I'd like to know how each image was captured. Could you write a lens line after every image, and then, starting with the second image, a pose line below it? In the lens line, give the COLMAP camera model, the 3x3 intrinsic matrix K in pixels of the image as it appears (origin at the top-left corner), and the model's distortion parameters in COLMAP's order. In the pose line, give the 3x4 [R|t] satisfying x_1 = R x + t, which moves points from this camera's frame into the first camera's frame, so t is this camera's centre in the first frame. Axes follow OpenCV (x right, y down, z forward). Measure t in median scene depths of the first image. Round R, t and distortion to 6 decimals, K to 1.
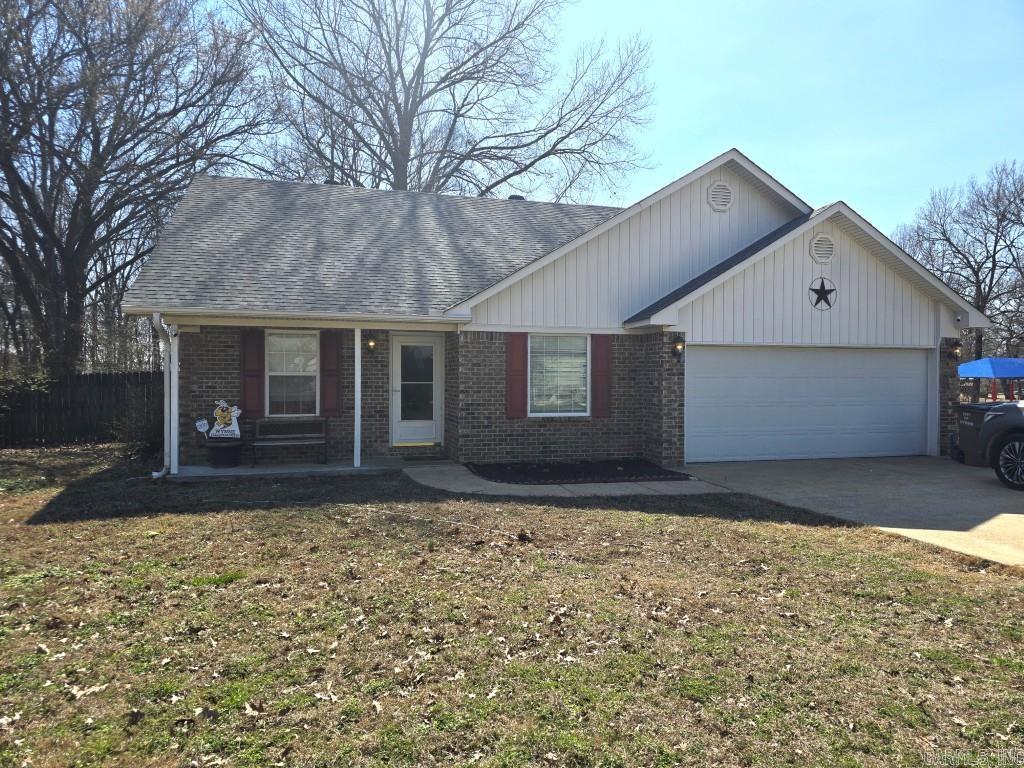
lens RADIAL K [[776.6, 0, 508.7], [0, 776.6, 389.0], [0, 0, 1]] dist [0.092227, -0.109299]
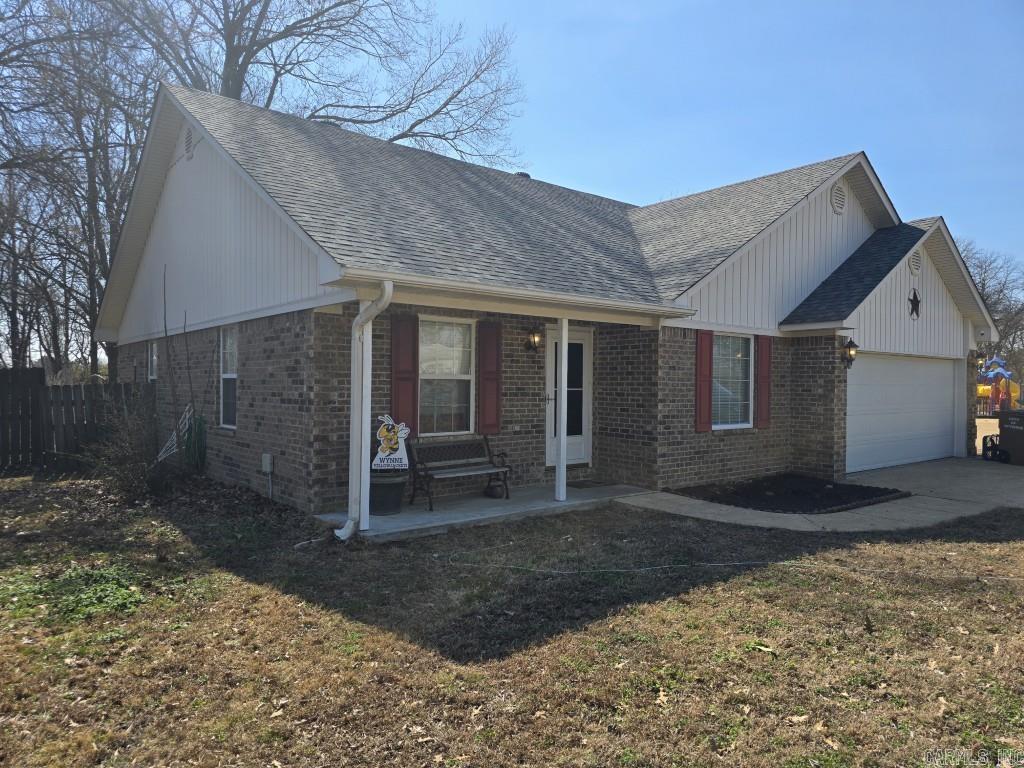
lens RADIAL K [[751.3, 0, 512.0], [0, 751.3, 384.0], [0, 0, 1]] dist [0.087232, -0.090898]
pose [[0.897662, 0.006004, 0.440643, -0.529204], [-0.003696, 0.999975, -0.006097, -0.008485], [-0.440669, 0.003845, 0.897662, 0.343797]]
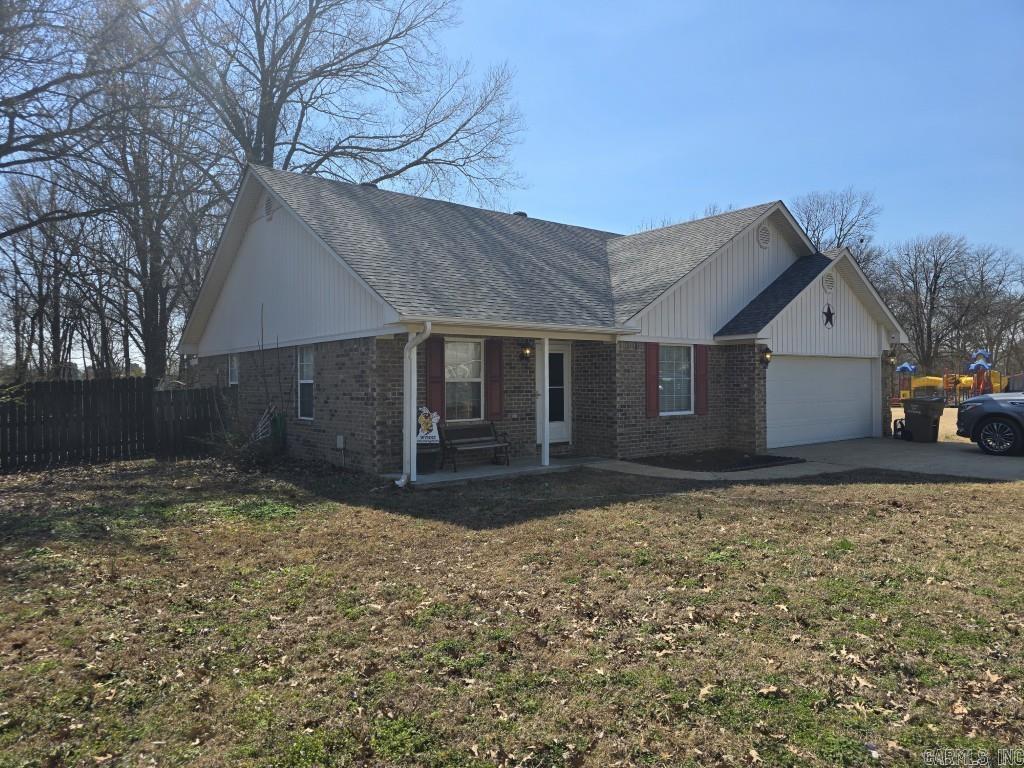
lens RADIAL K [[781.9, 0, 513.0], [0, 781.9, 380.1], [0, 0, 1]] dist [0.098303, -0.120902]
pose [[0.904075, -0.007211, 0.427312, -0.659697], [0.011409, 0.999909, -0.007263, -0.011032], [-0.427221, 0.011442, 0.904075, 0.034526]]
